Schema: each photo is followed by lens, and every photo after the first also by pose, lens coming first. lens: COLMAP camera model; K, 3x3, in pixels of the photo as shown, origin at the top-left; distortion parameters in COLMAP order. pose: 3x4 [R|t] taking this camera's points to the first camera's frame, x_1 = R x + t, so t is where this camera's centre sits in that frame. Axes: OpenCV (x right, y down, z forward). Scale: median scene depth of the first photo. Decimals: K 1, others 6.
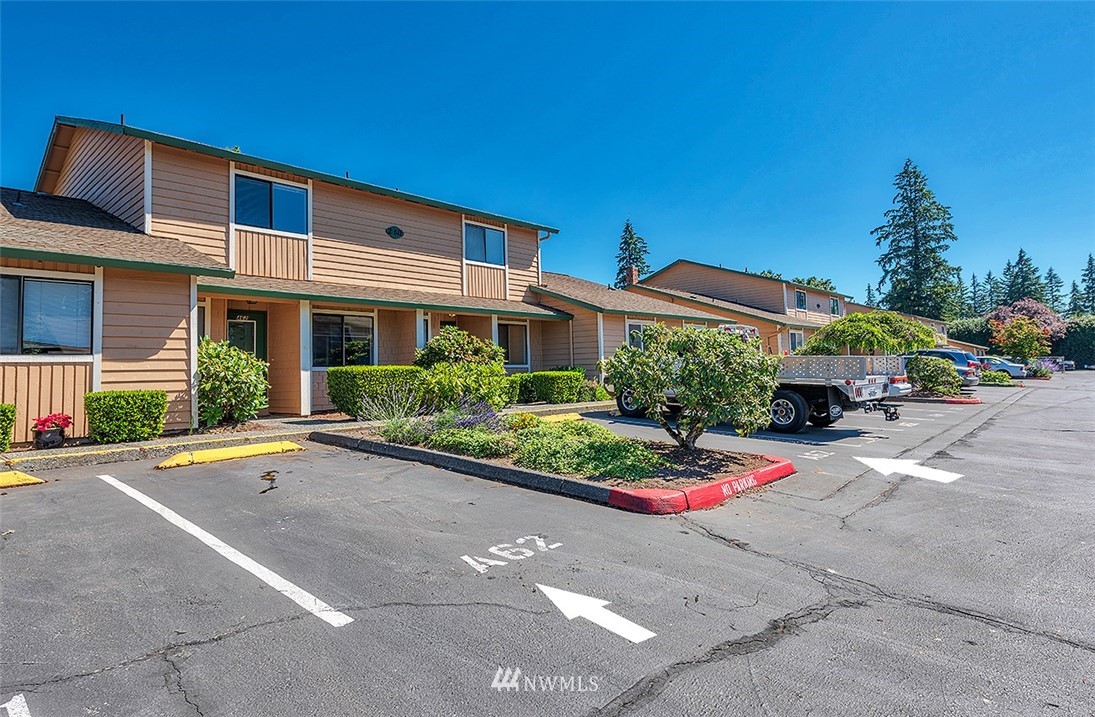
lens RADIAL K [[565.7, 0, 547.5], [0, 565.7, 358.5], [0, 0, 1]] dist [-0.000065, 0.000017]
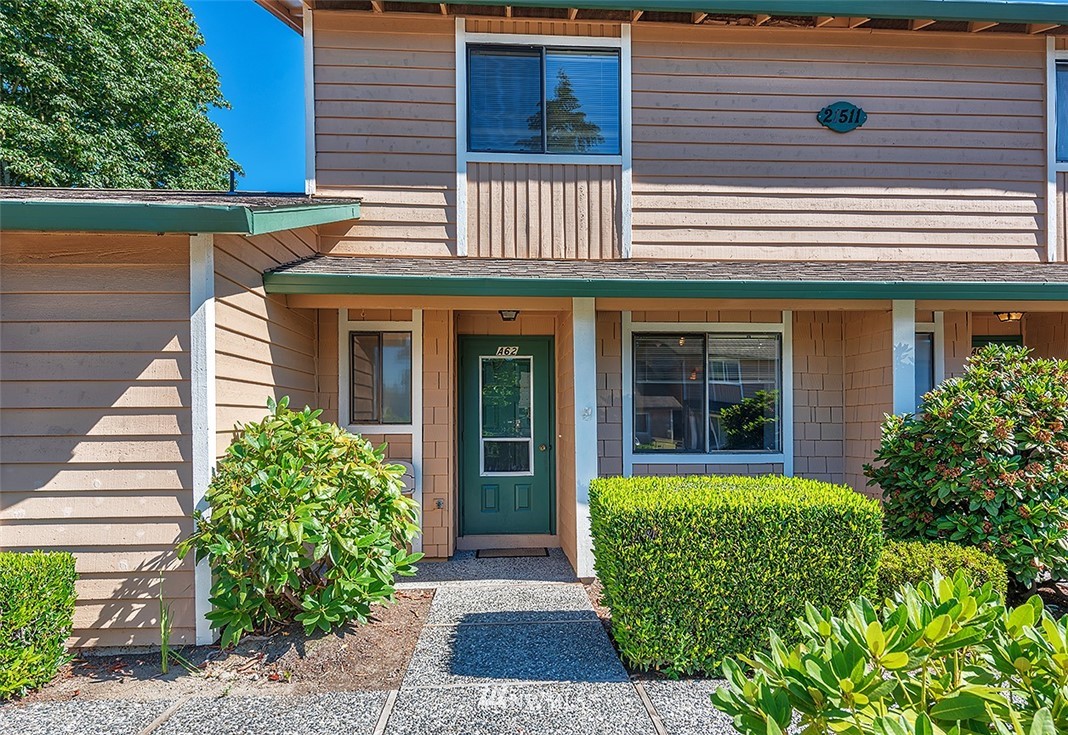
lens RADIAL K [[711.5, 0, 535.8], [0, 711.5, 416.2], [0, 0, 1]] dist [0.007269, -0.002381]
pose [[0.730416, 0.014100, -0.682857, -0.091354], [0.000184, 0.999783, 0.020841, -0.026556], [0.683002, -0.015348, 0.730255, 0.541259]]
